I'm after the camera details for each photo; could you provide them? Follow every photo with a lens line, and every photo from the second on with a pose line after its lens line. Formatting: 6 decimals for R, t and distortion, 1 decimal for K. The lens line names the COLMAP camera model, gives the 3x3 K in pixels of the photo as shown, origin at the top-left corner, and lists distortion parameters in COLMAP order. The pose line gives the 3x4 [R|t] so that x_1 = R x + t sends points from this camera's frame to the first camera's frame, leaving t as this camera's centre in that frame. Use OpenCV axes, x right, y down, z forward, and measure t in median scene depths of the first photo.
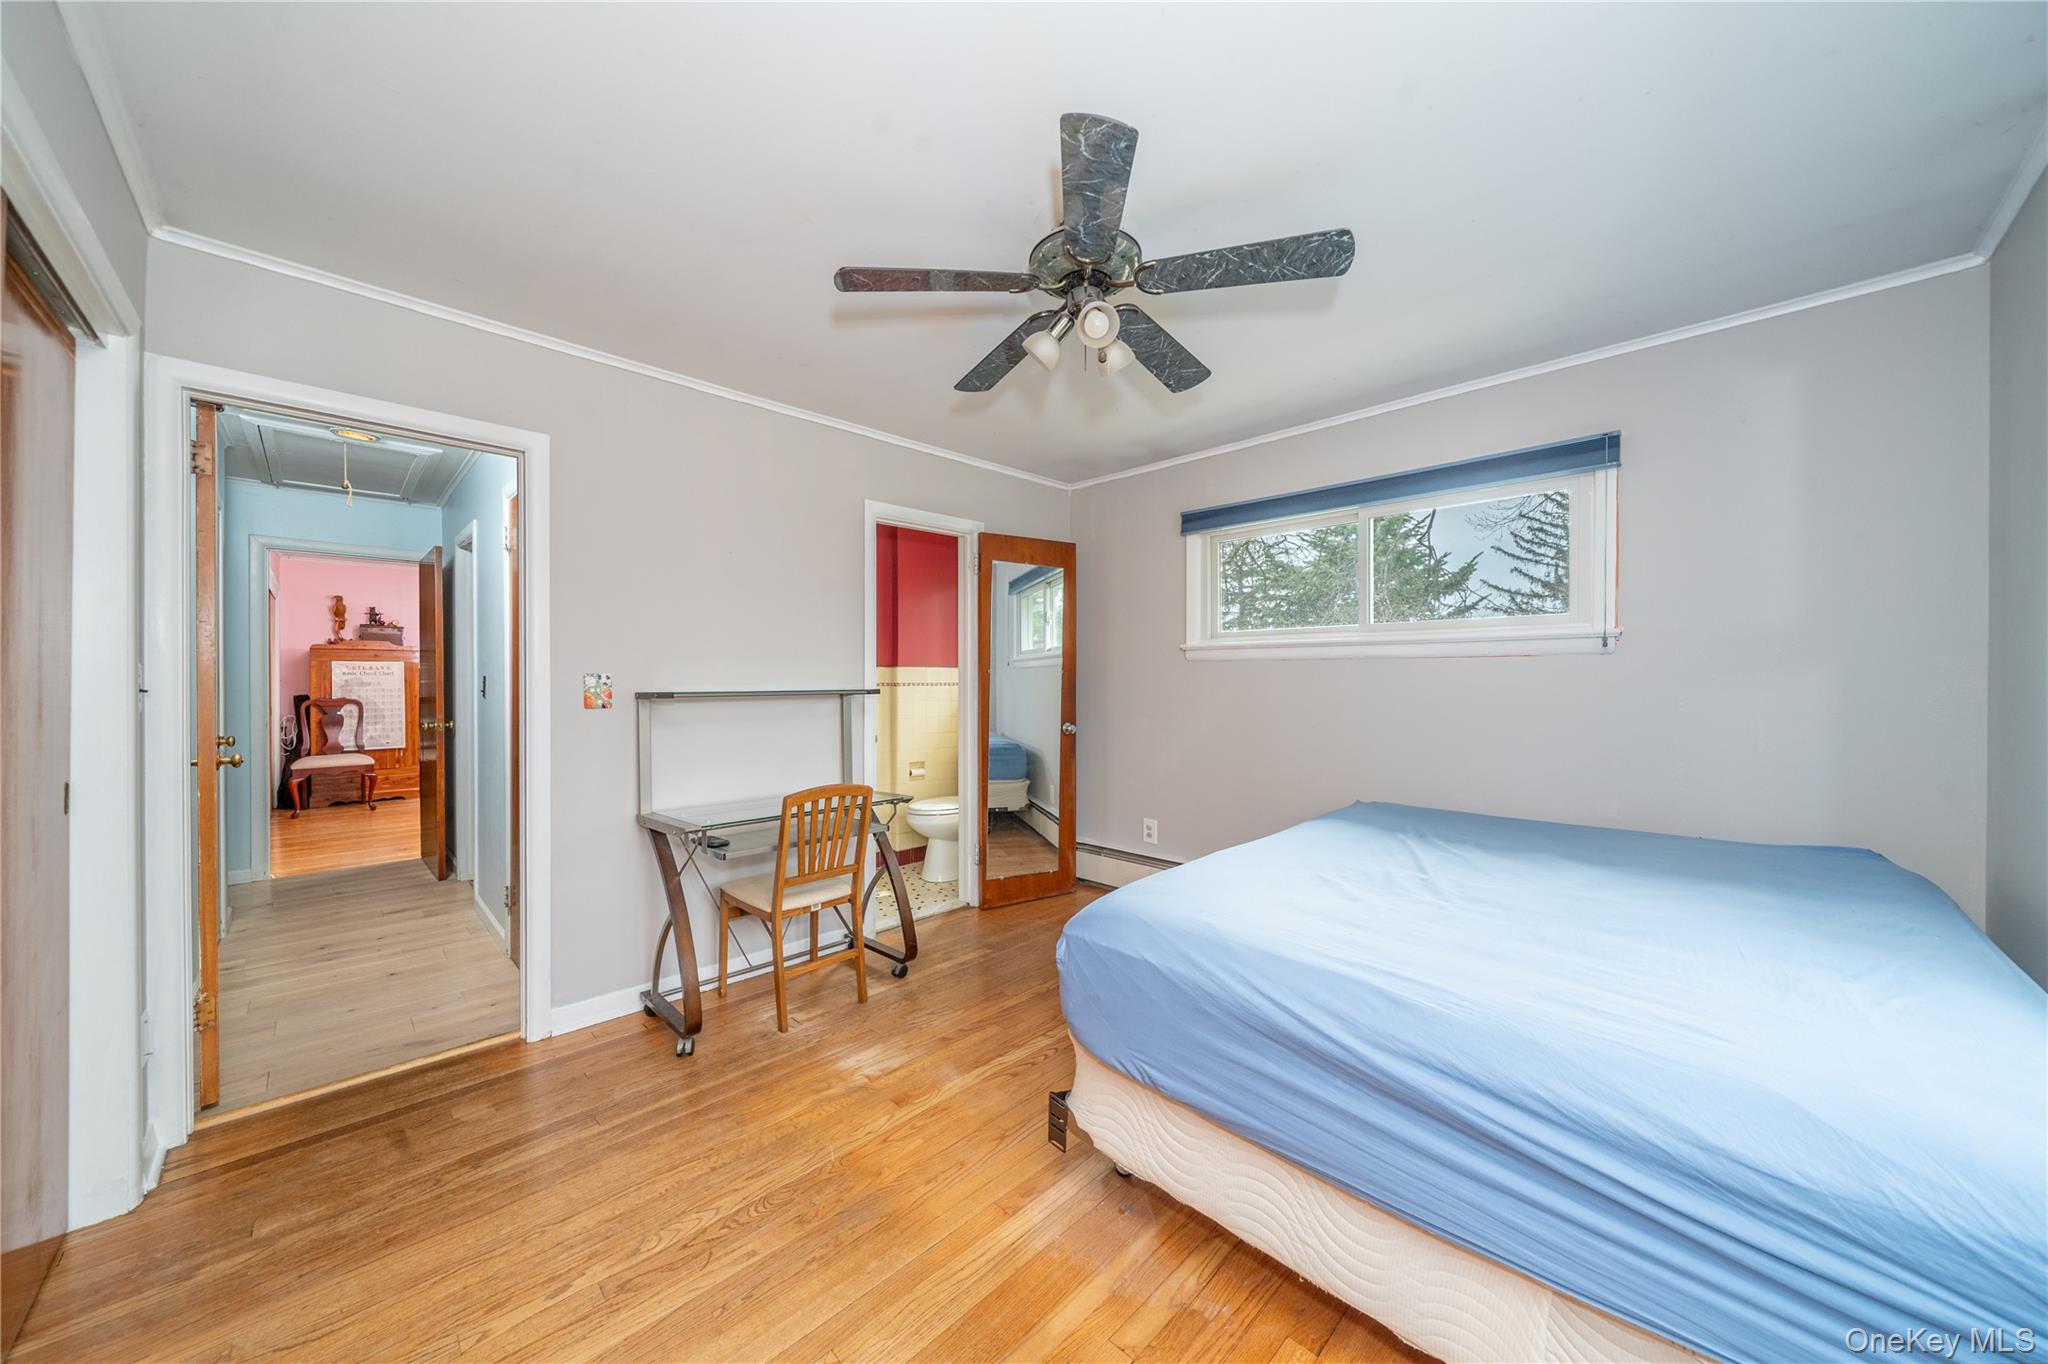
lens RADIAL K [[707.1, 0, 1017.0], [0, 707.1, 682.6], [0, 0, 1]] dist [-0.003009, -0.000085]
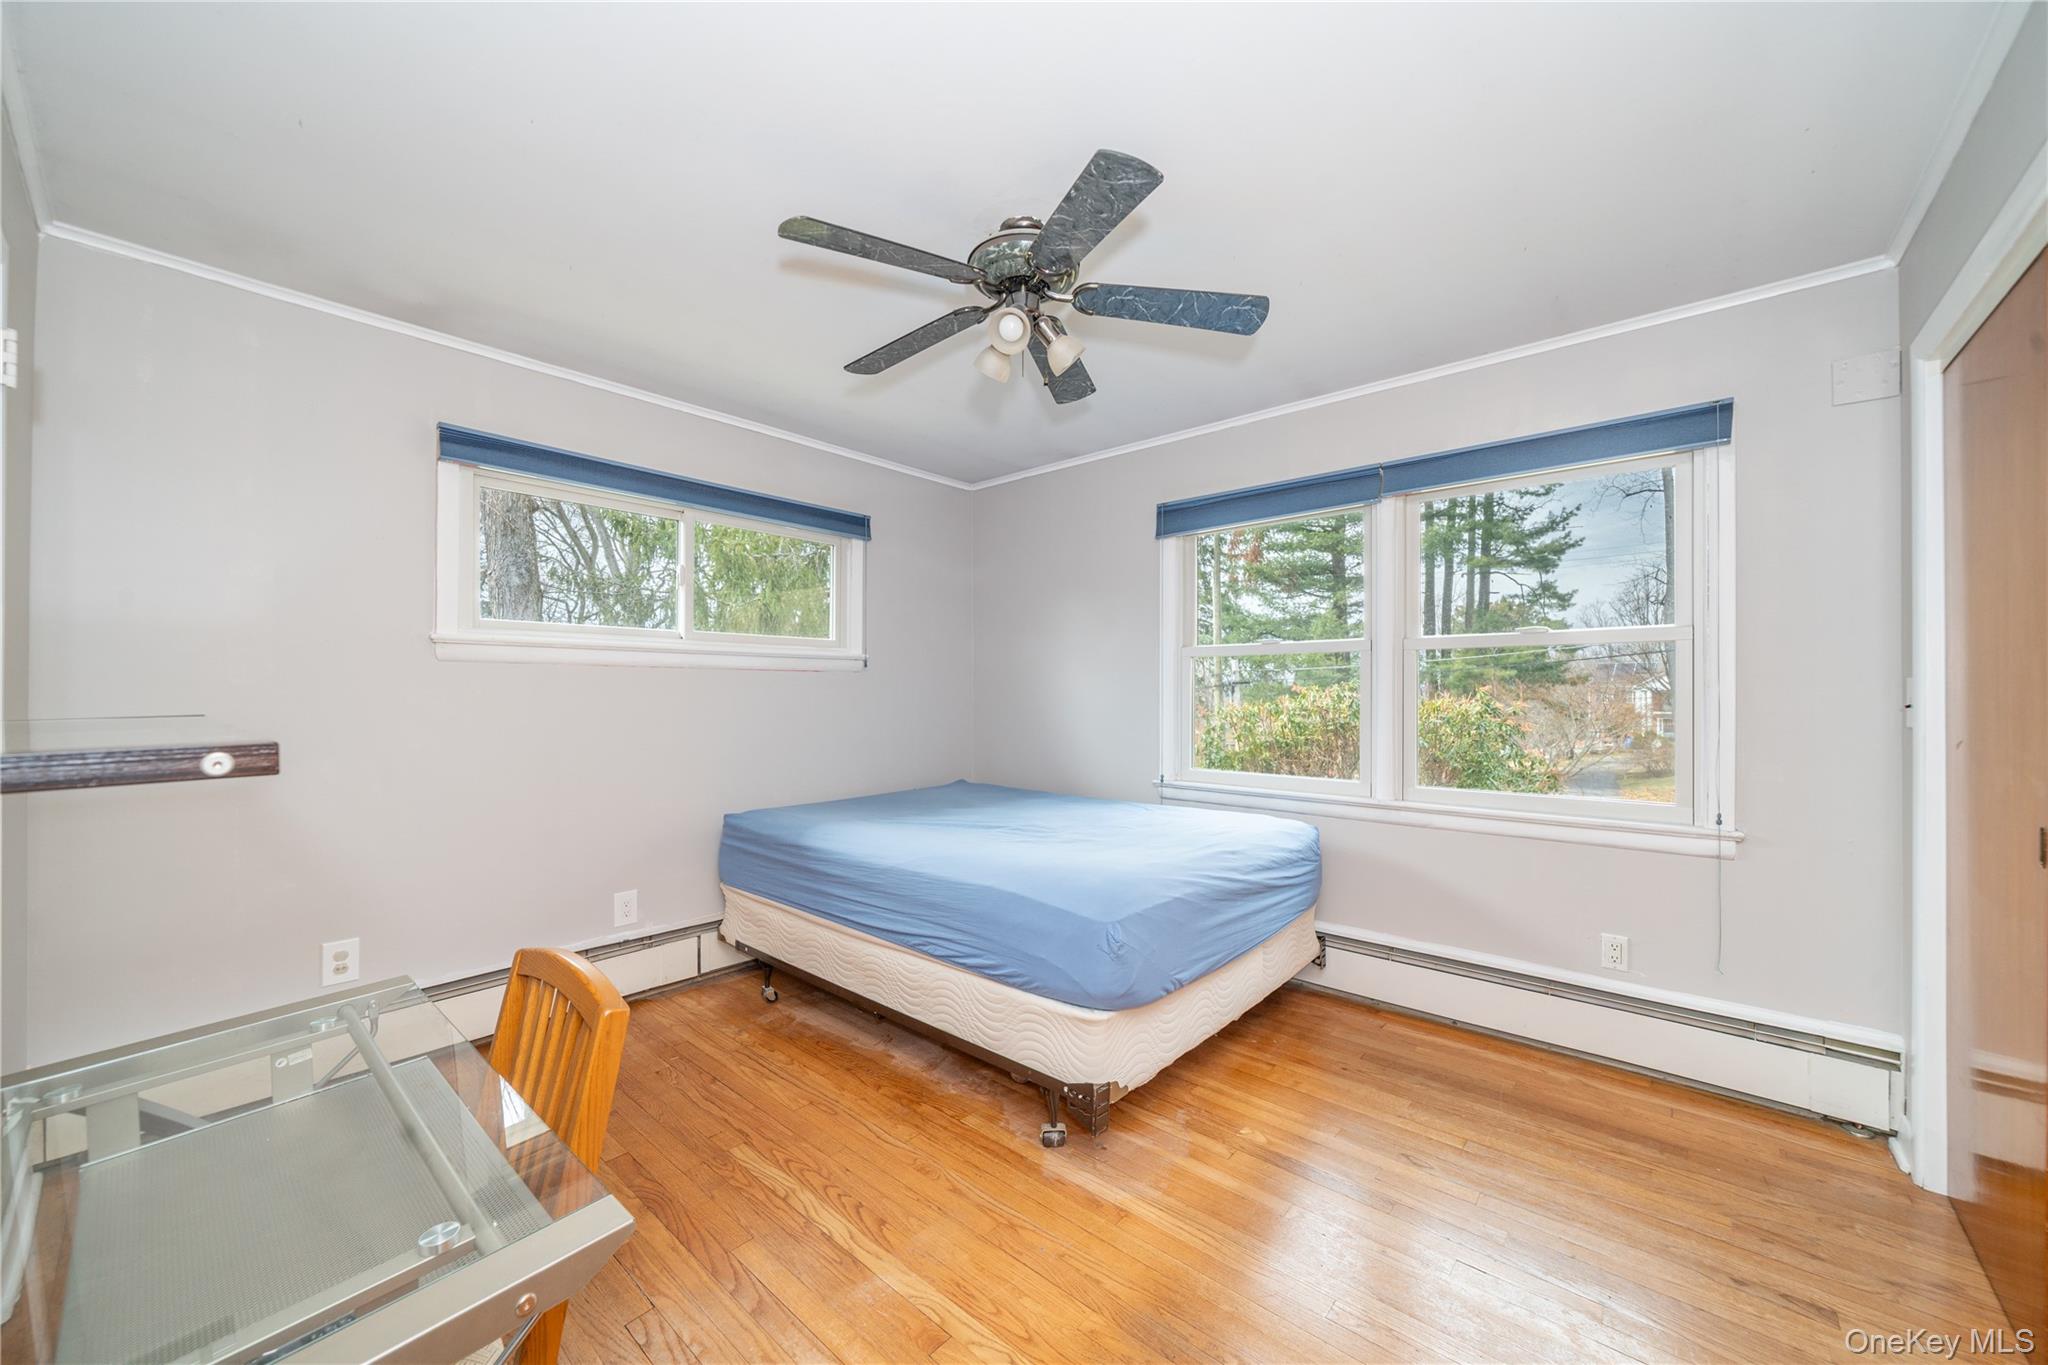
lens RADIAL K [[776.2, 0, 1019.5], [0, 776.2, 687.3], [0, 0, 1]] dist [-0.002776, -0.000123]
pose [[-0.080898, 0.007205, 0.996696, -0.957288], [0.004546, 0.999966, -0.006860, 0.001529], [-0.996712, 0.003976, -0.080928, 1.064381]]
